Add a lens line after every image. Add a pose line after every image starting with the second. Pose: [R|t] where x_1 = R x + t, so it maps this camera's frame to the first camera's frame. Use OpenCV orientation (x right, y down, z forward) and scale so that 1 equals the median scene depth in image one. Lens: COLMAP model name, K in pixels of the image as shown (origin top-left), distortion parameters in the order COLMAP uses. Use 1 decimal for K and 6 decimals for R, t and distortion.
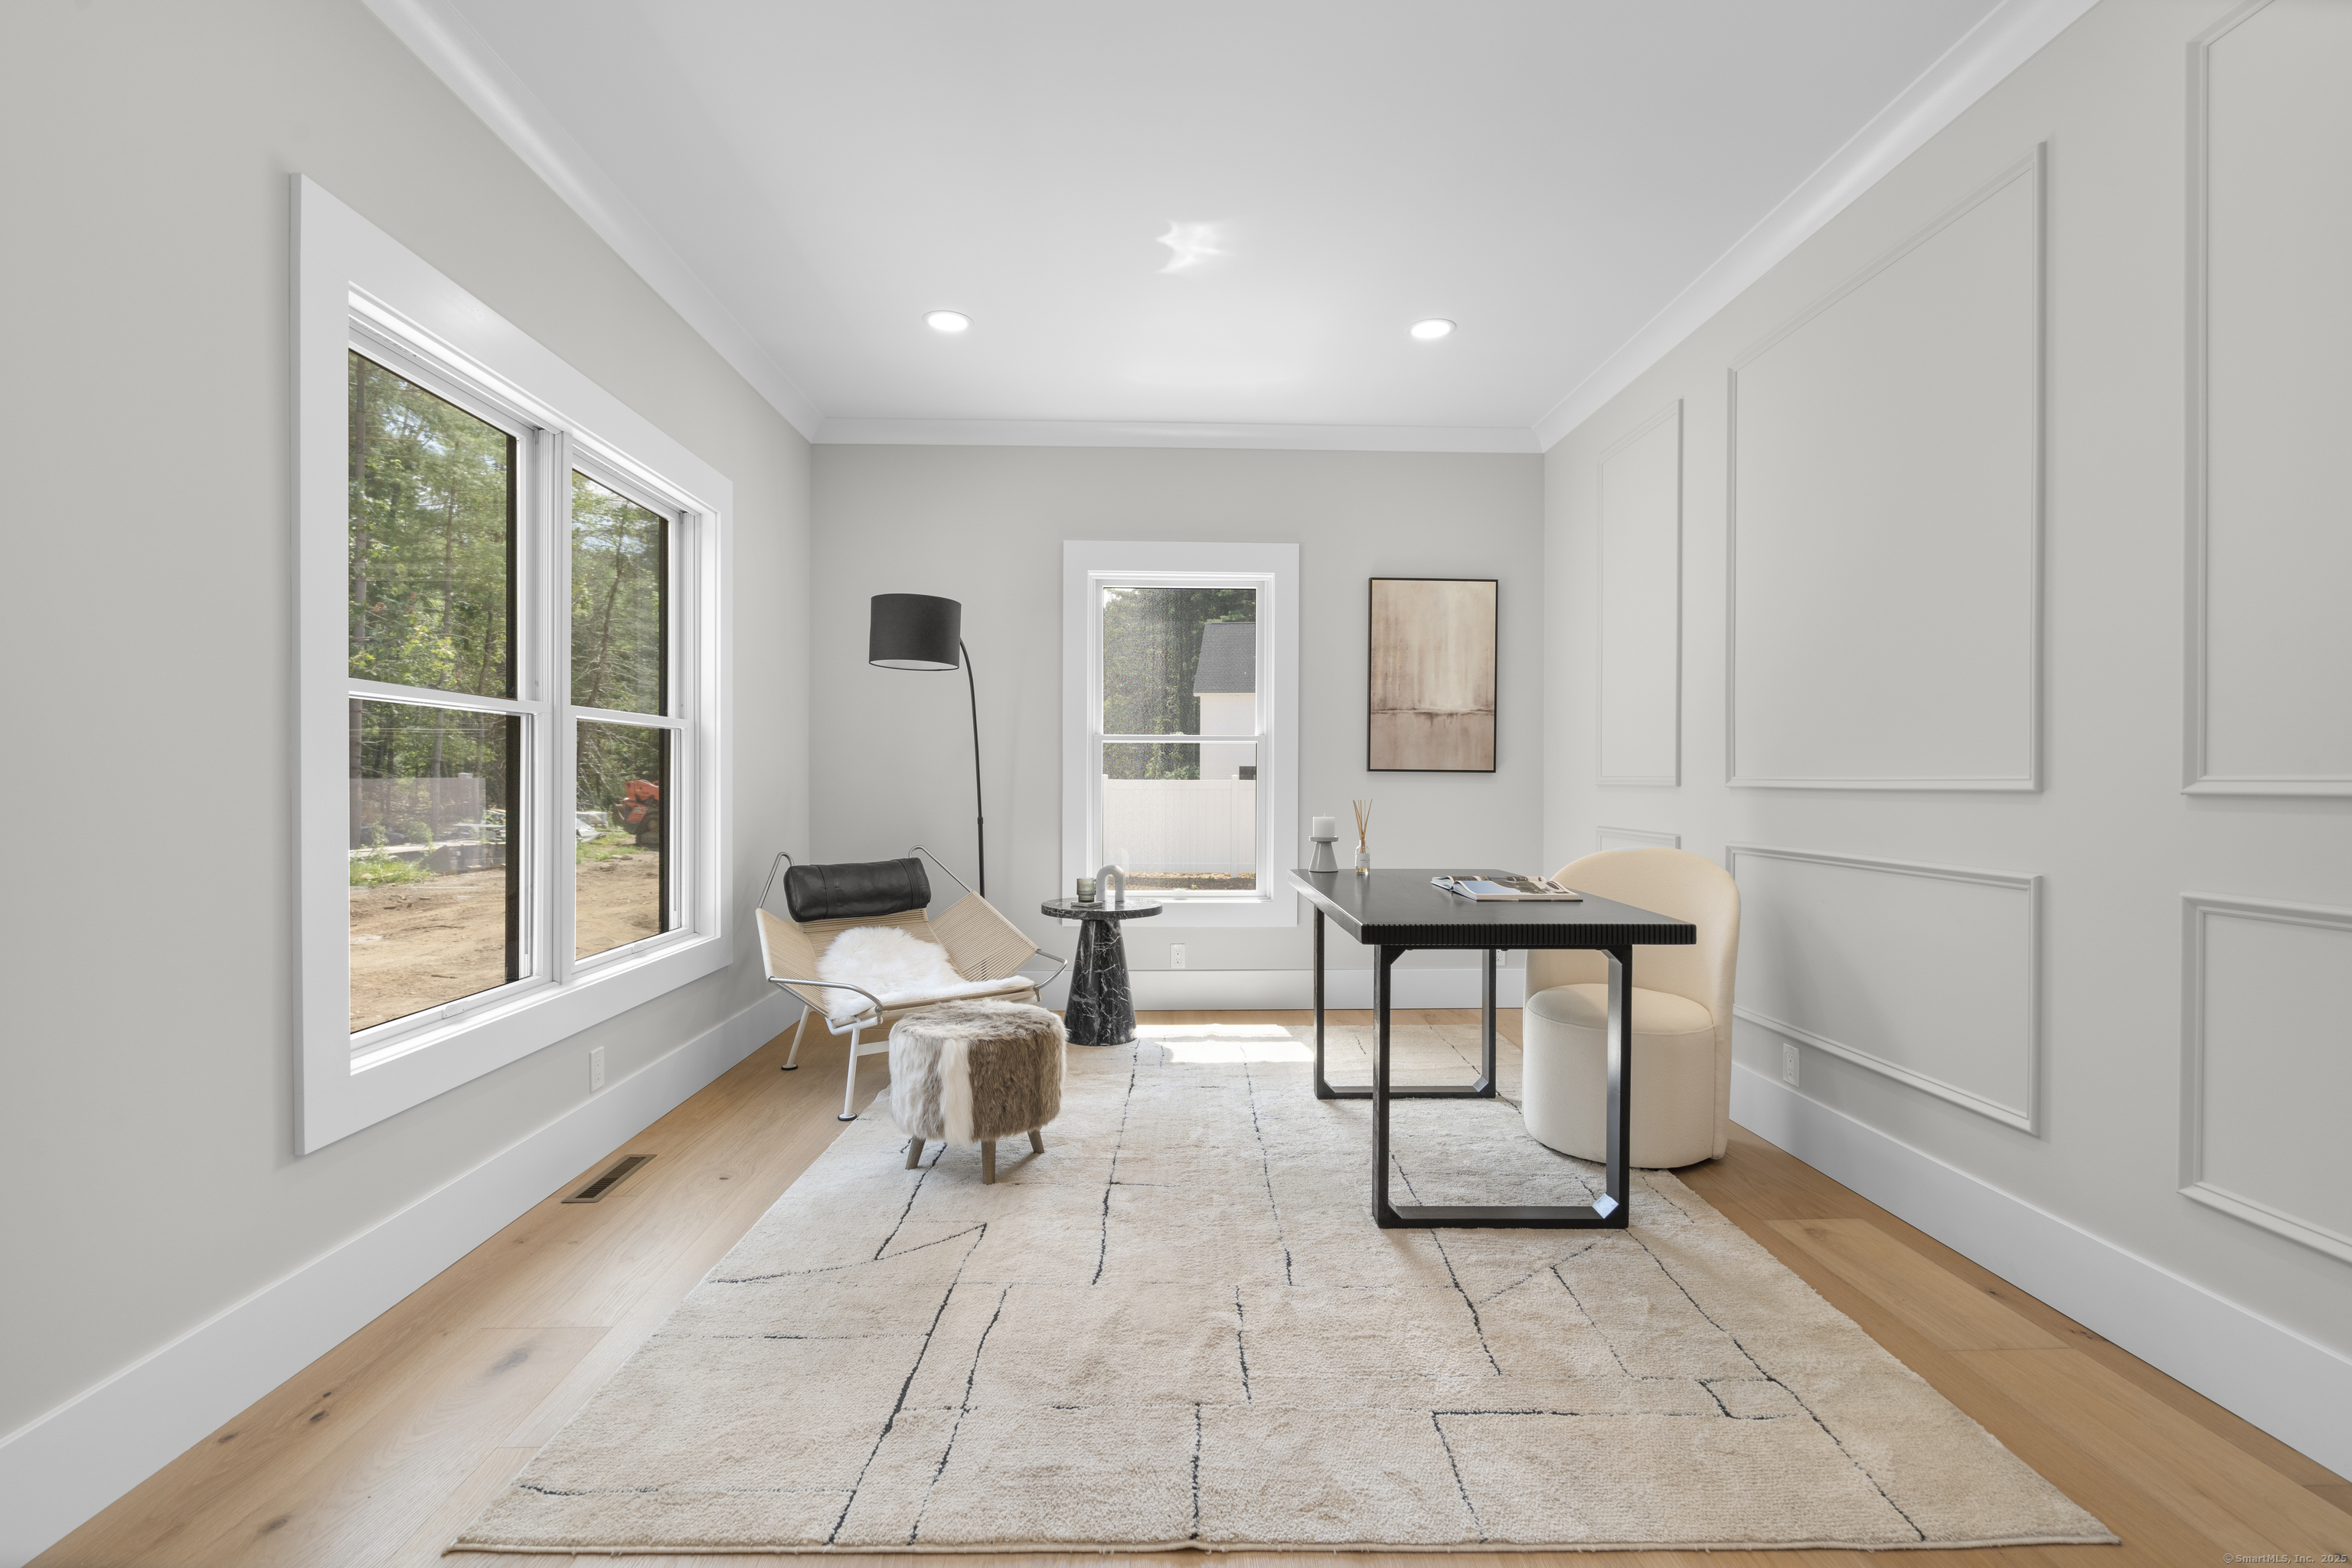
lens RADIAL K [[1052.1, 0, 1171.9], [0, 1052.1, 787.0], [0, 0, 1]] dist [-0.000390, -0.000268]
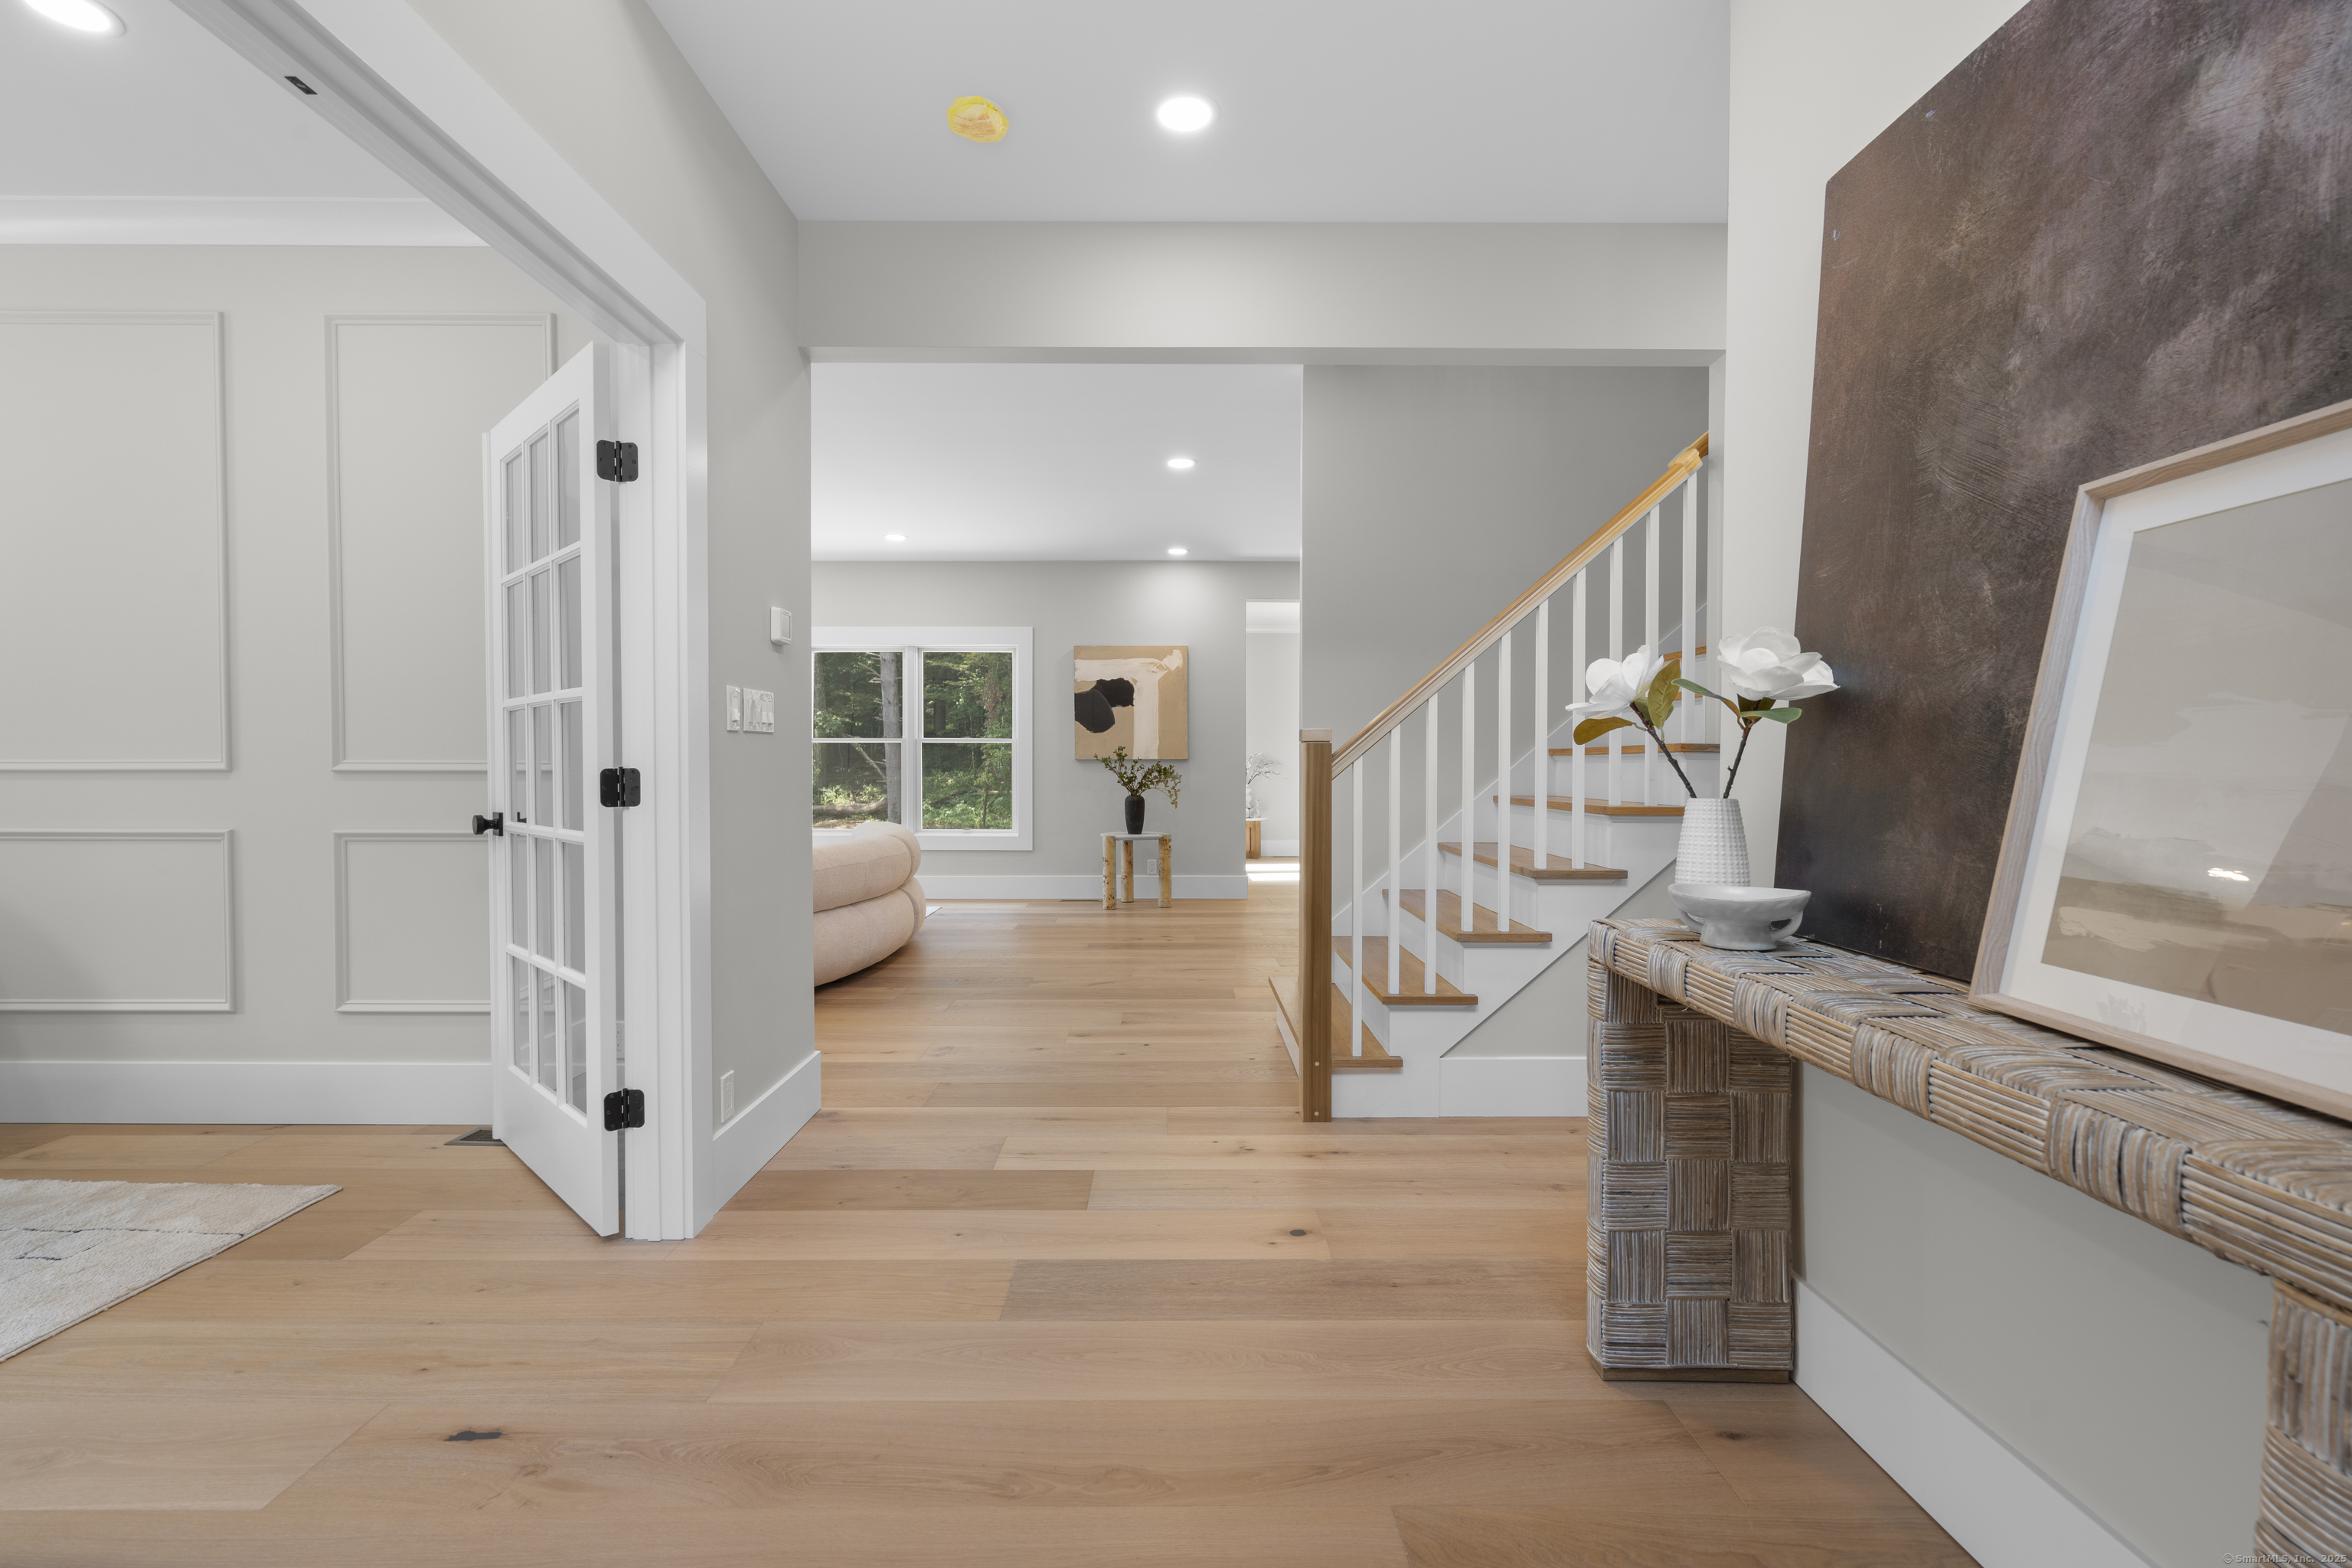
lens RADIAL K [[1052.1, 0, 1173.1], [0, 1052.1, 778.2], [0, 0, 1]] dist [-0.000390, -0.000268]
pose [[0.028983, -0.018284, 0.999413, -0.651253], [0.007132, 0.999811, 0.018085, -0.002306], [-0.999554, 0.006604, 0.029108, -0.368281]]
